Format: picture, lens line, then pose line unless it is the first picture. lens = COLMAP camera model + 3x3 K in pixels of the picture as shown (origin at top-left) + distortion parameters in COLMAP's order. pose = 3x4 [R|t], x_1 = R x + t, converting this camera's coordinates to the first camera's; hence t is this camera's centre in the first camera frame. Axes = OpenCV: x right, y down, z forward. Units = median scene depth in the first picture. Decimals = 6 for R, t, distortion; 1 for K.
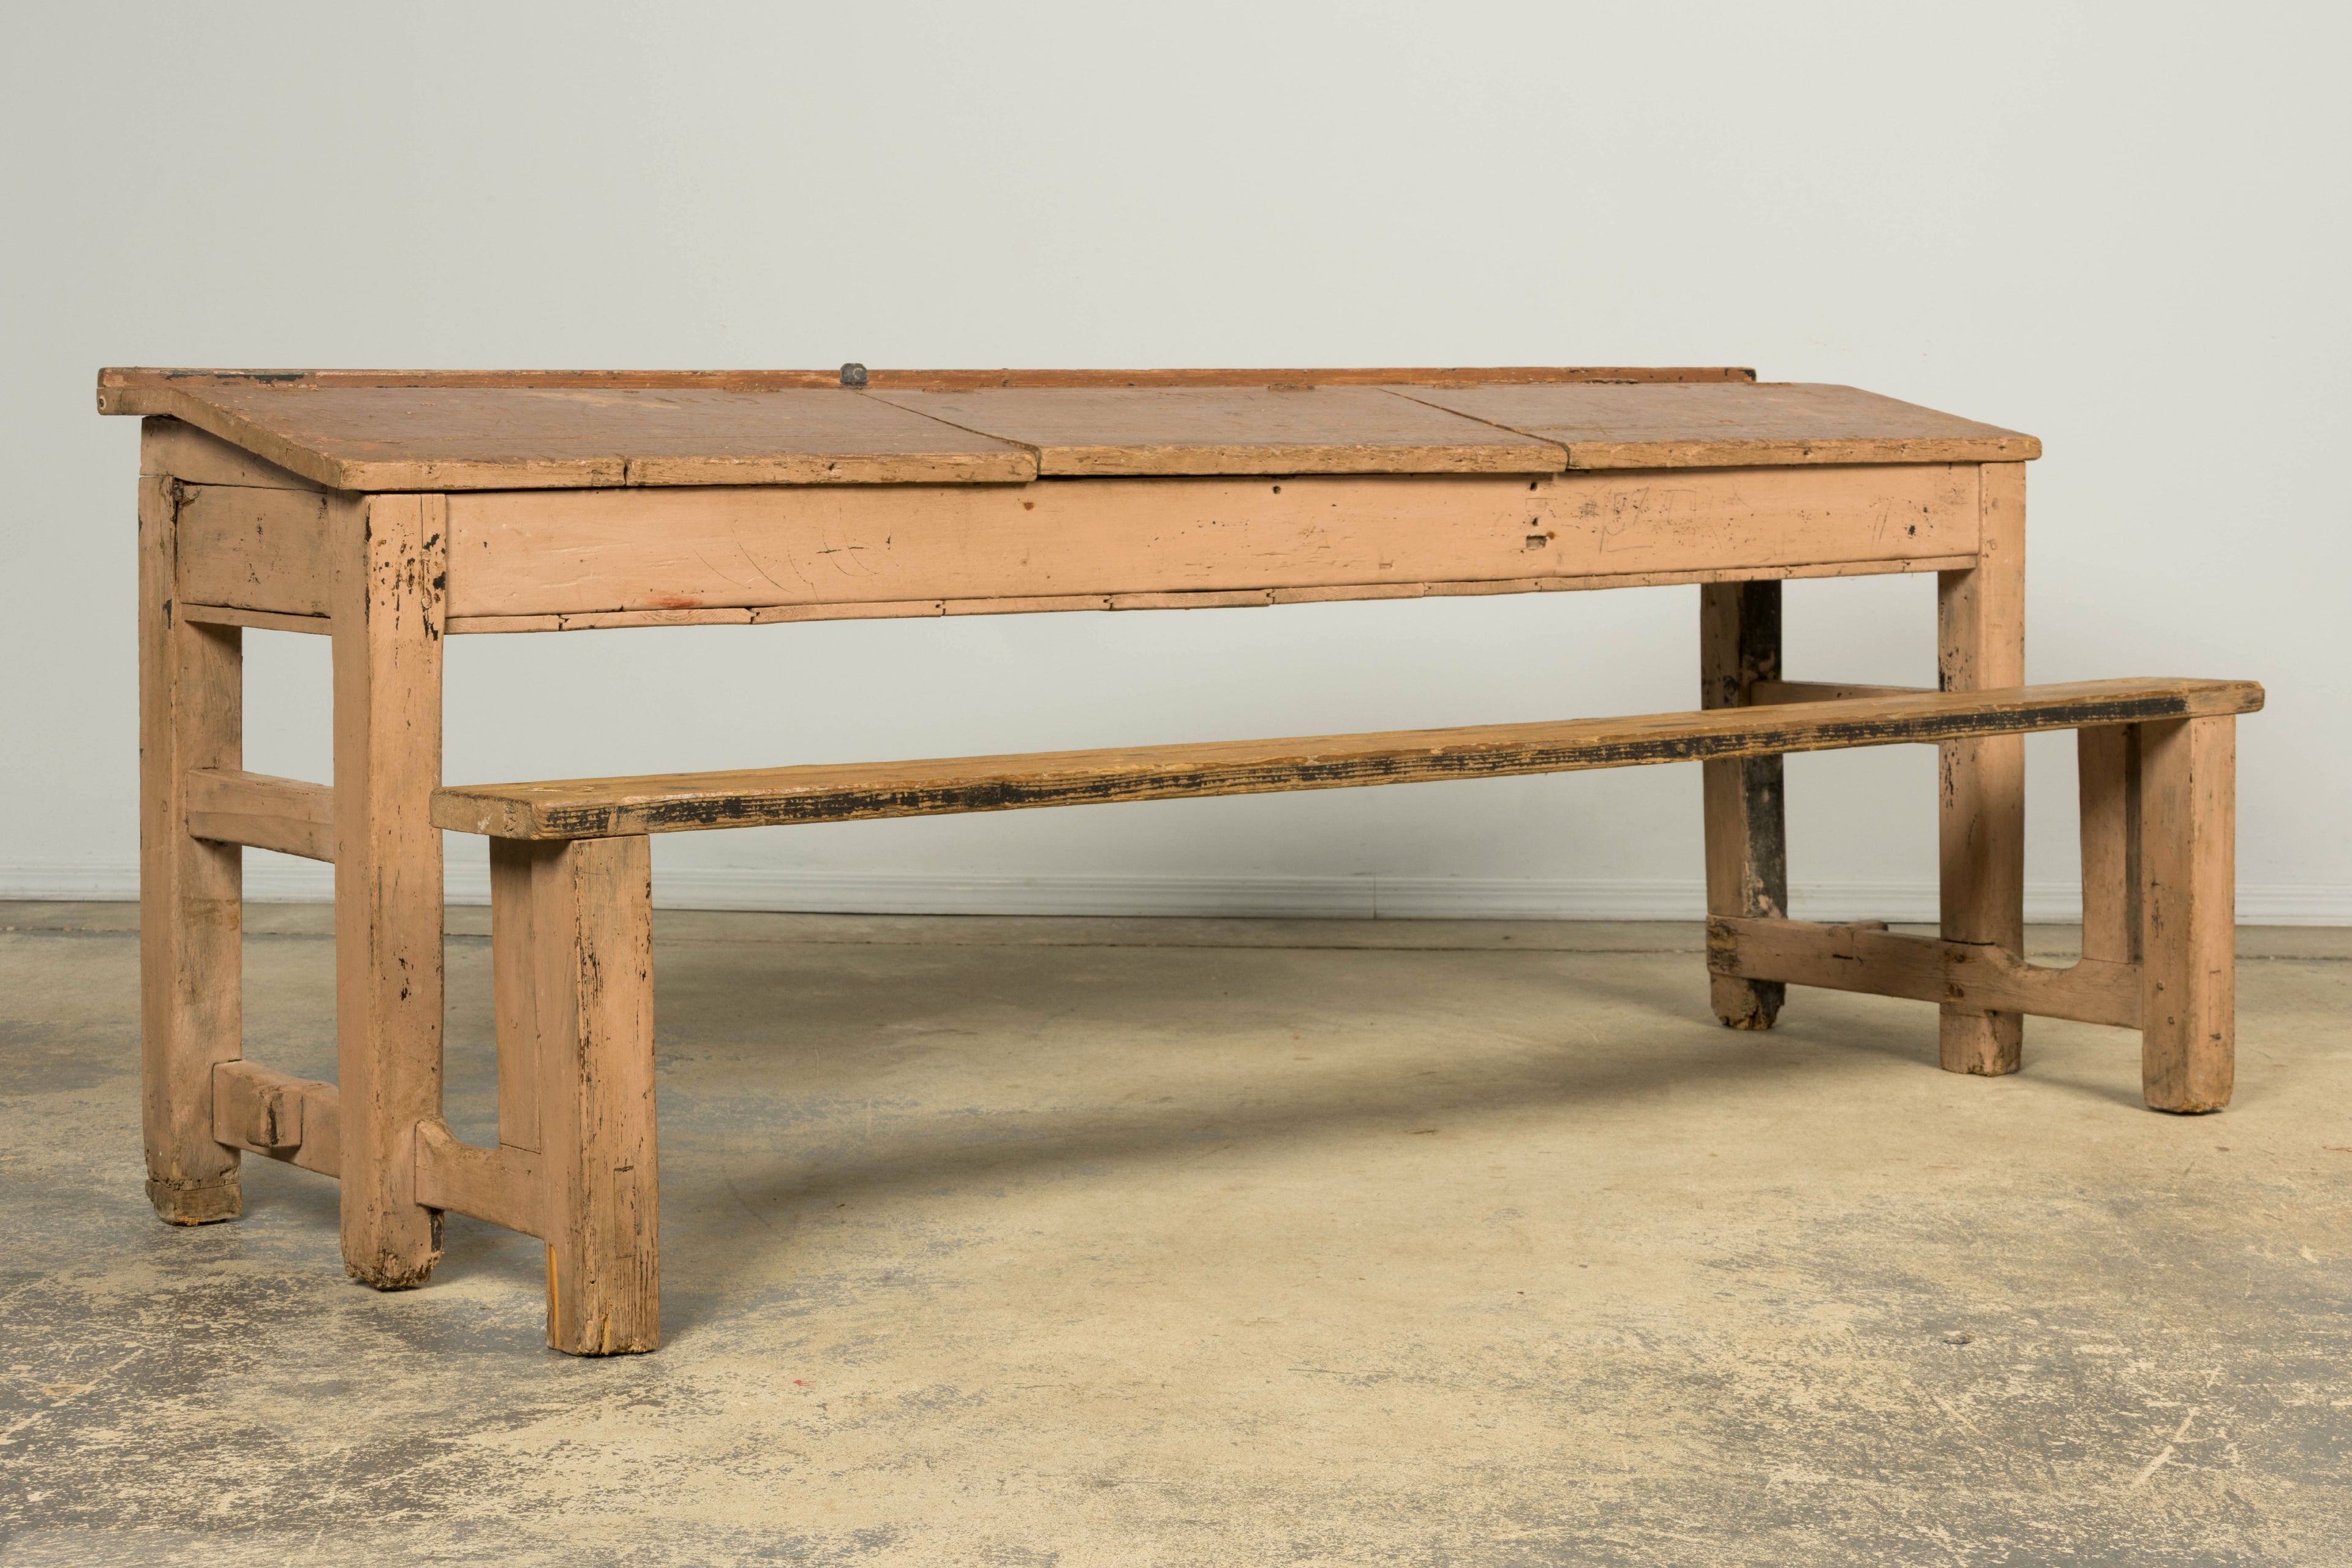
lens RADIAL K [[4671.2, 0, 1185.3], [0, 4671.2, 801.0], [0, 0, 1]] dist [-0.058034, 0.000000]
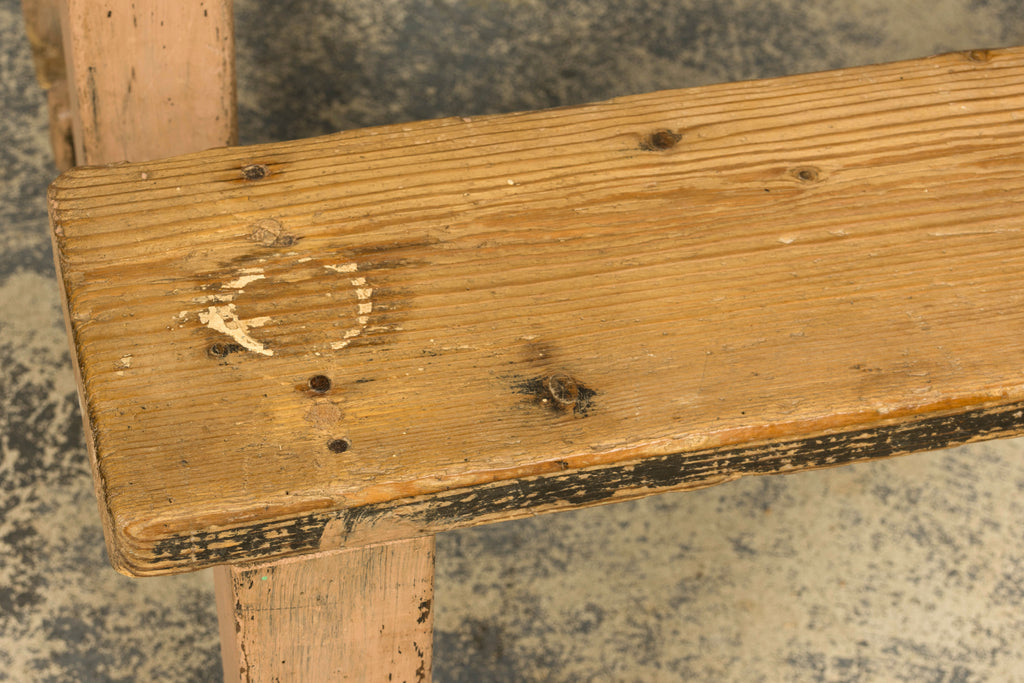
lens RADIAL K [[2341.7, 0, 506.2], [0, 2341.7, 346.9], [0, 0, 1]] dist [-0.010166, 0.000000]
pose [[0.911578, 0.342561, -0.227326, -0.056539], [-0.093765, 0.711593, 0.696307, -0.130840], [0.400291, -0.613423, 0.680793, 0.739898]]
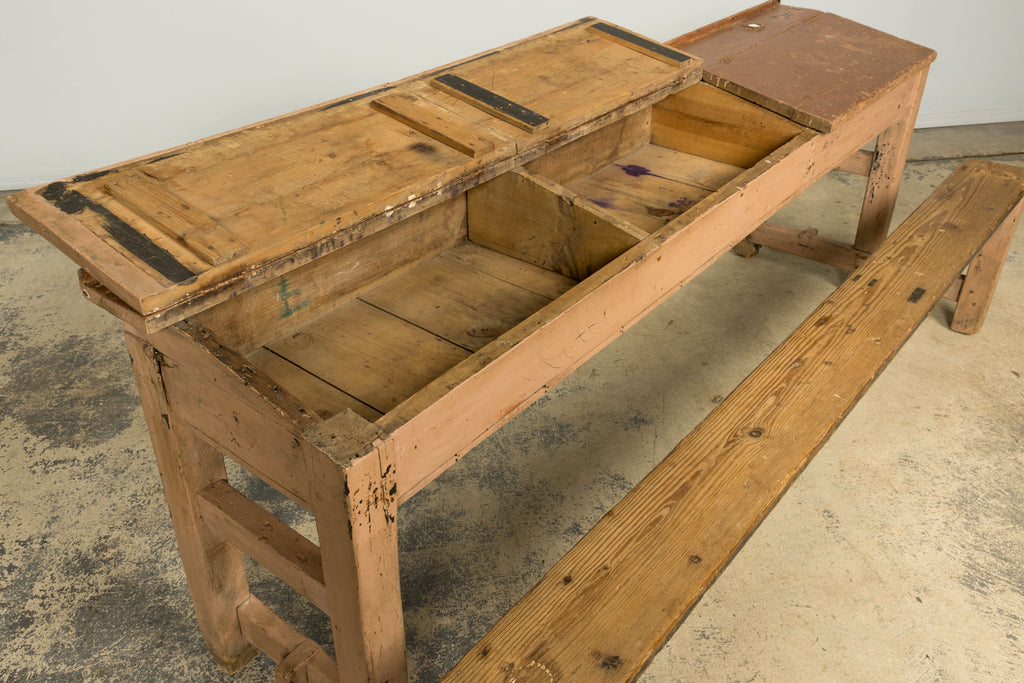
lens RADIAL K [[876.6, 0, 498.4], [0, 876.6, 338.3], [0, 0, 1]] dist [0.009673, 0.014405]
pose [[0.975129, -0.121933, 0.185084, -0.154870], [0.023324, 0.886887, 0.461397, -0.187625], [-0.220408, -0.445605, 0.867673, 0.704820]]
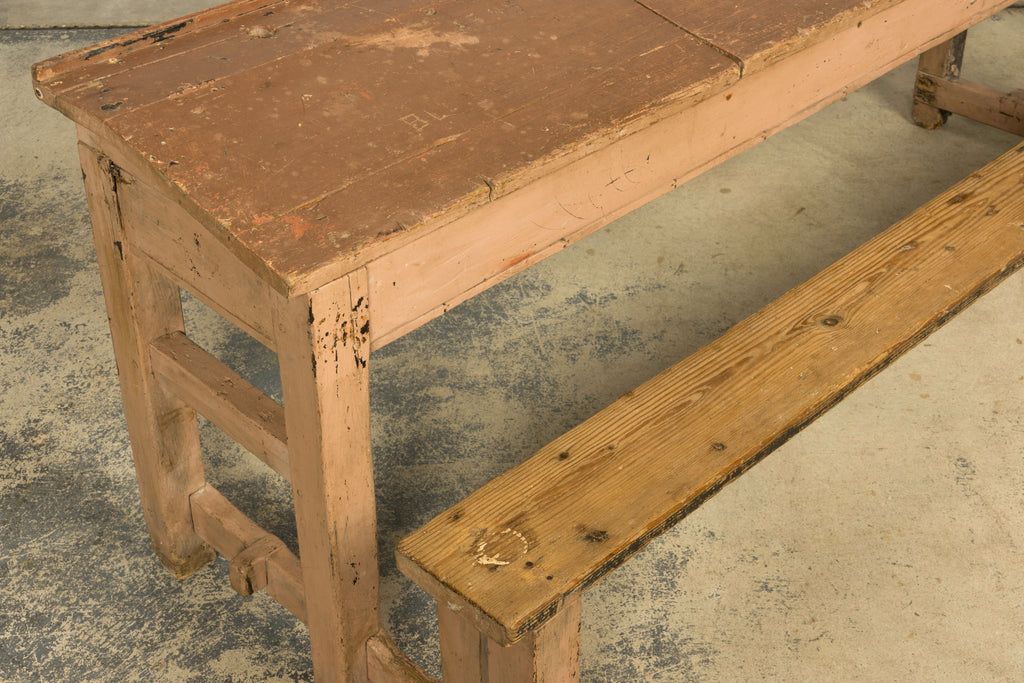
lens RADIAL K [[1403.1, 0, 498.4], [0, 1403.1, 358.5], [0, 0, 1]] dist [-0.018457, 0.000000]
pose [[0.993475, -0.066586, 0.092590, -0.143592], [0.009395, 0.856885, 0.515422, -0.209371], [-0.113659, -0.511189, 0.851920, 0.604604]]
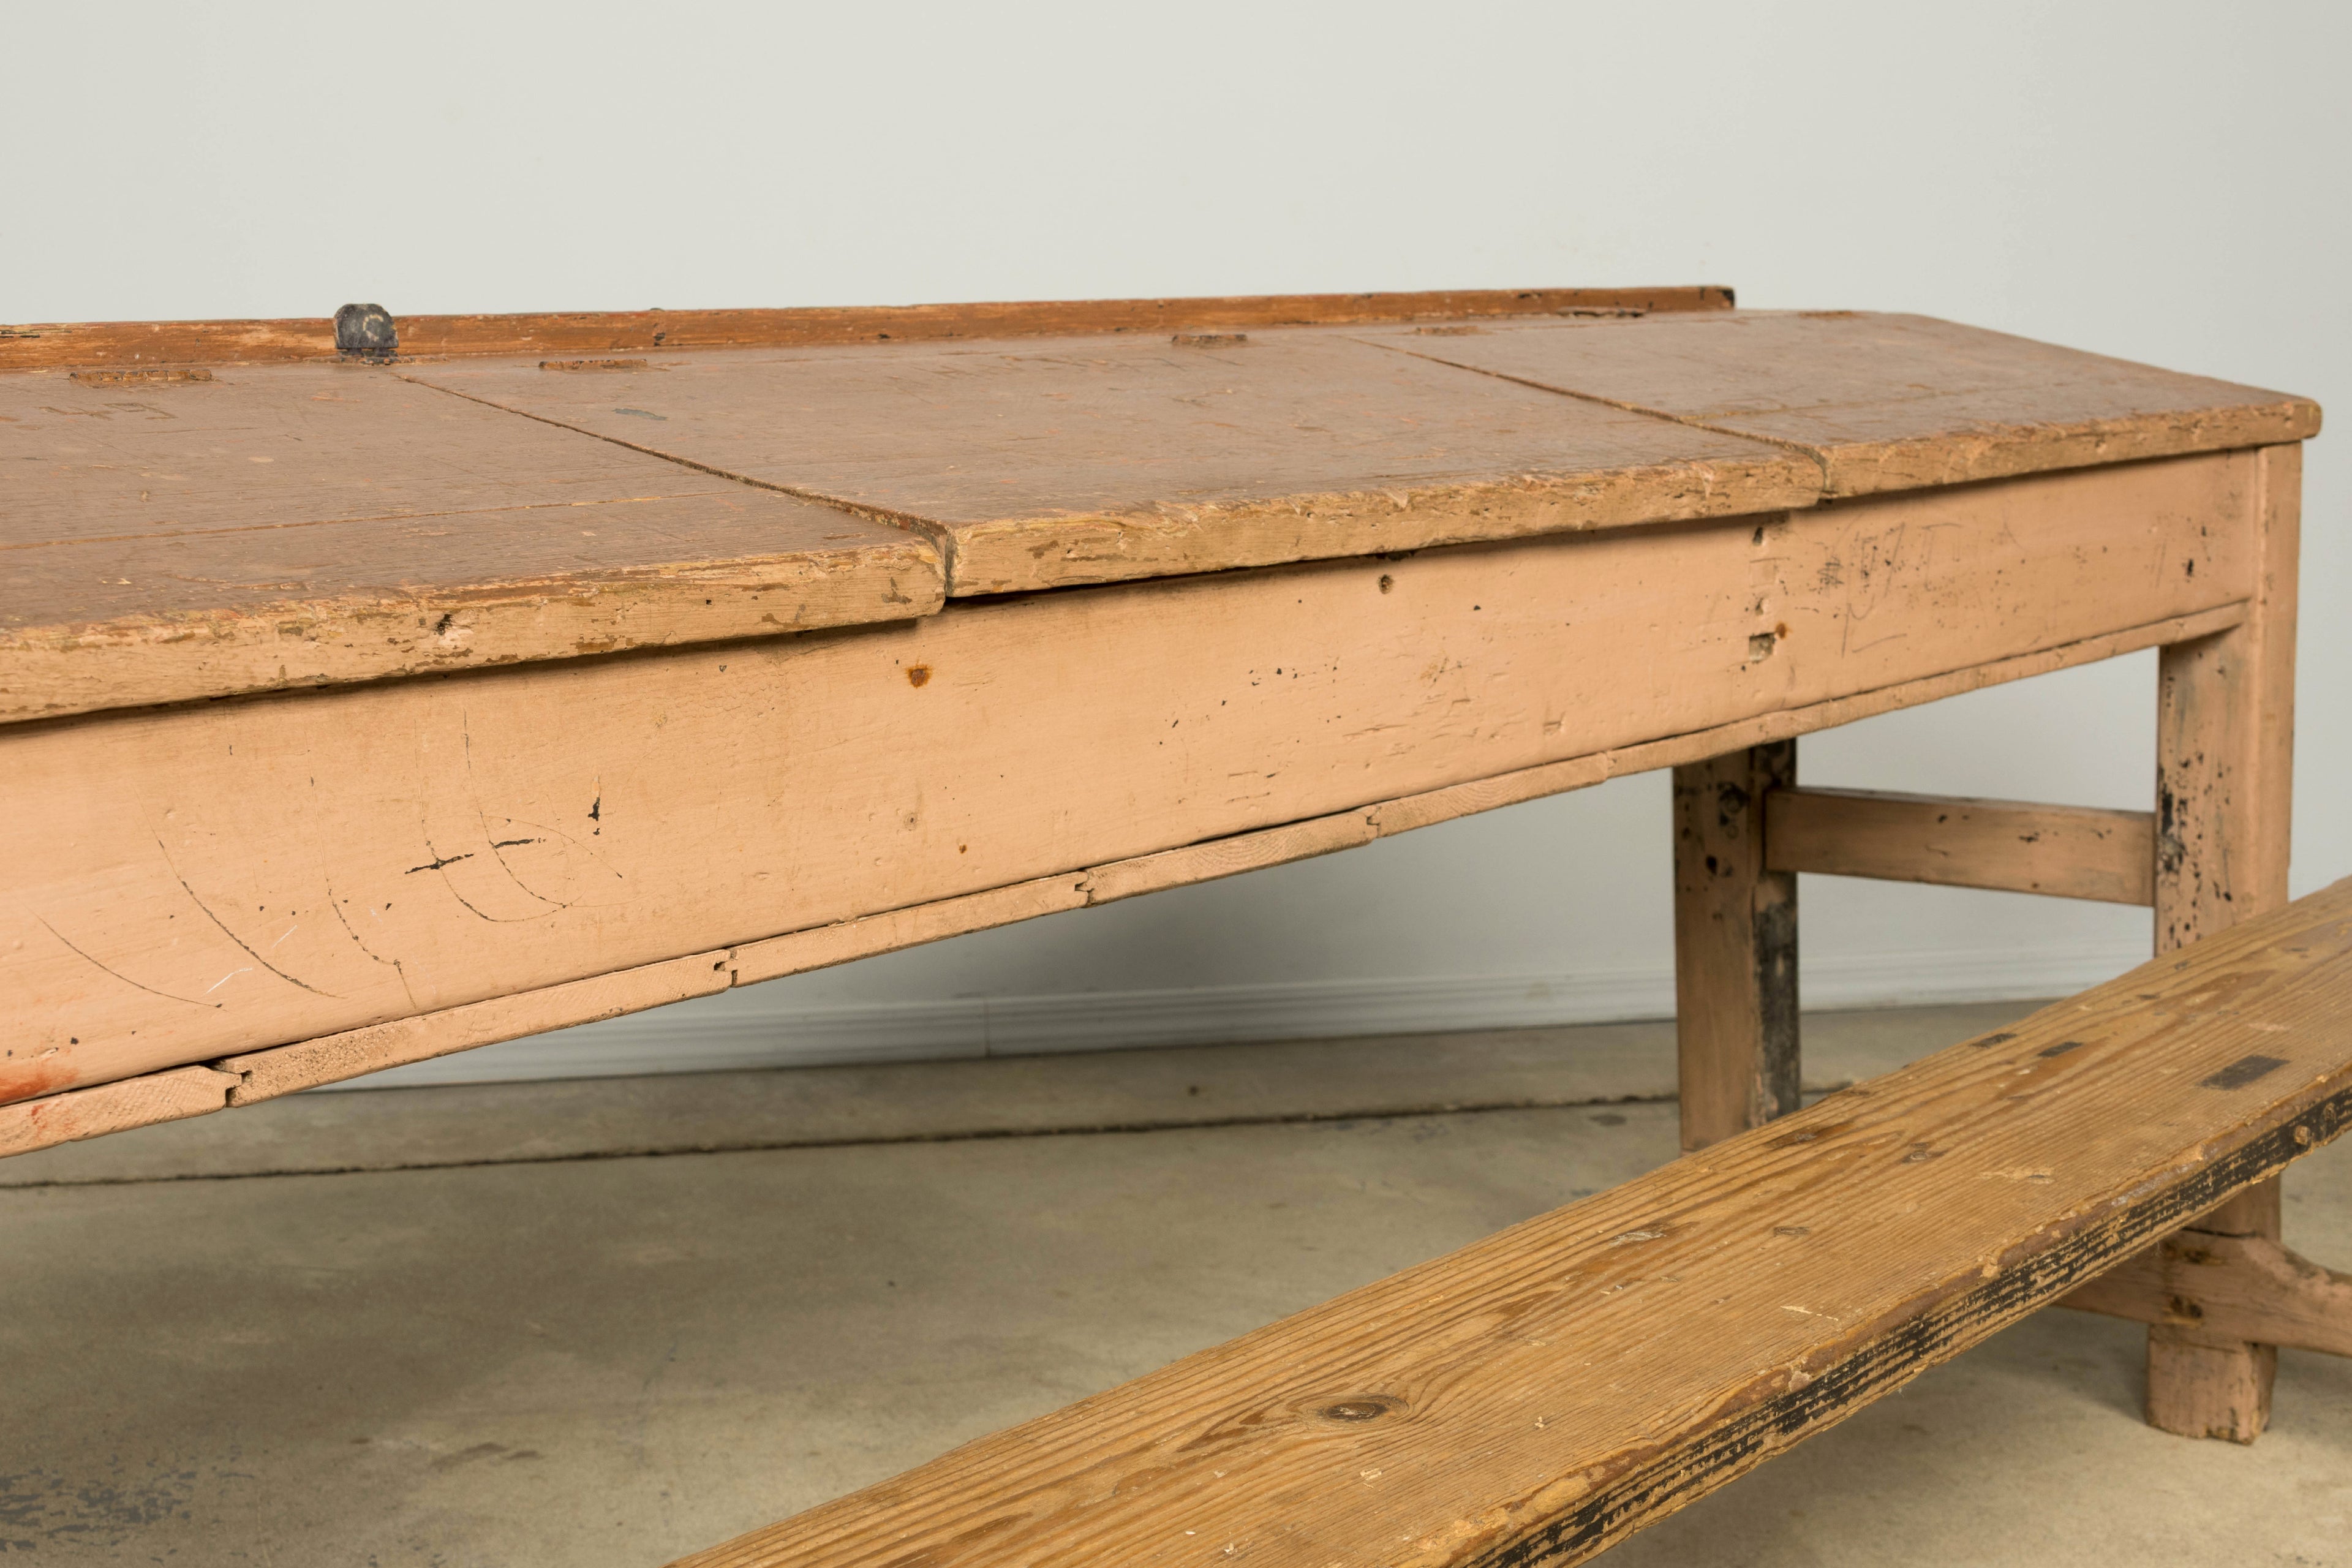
lens RADIAL K [[3418.3, 0, 1166.2], [0, 3418.3, 782.8], [0, 0, 1]] dist [-0.022068, 0.000000]
pose [[0.971295, -0.043097, 0.233940, -0.079400], [0.029869, 0.997764, 0.059796, -0.069813], [-0.235994, -0.051092, 0.970411, 0.709660]]
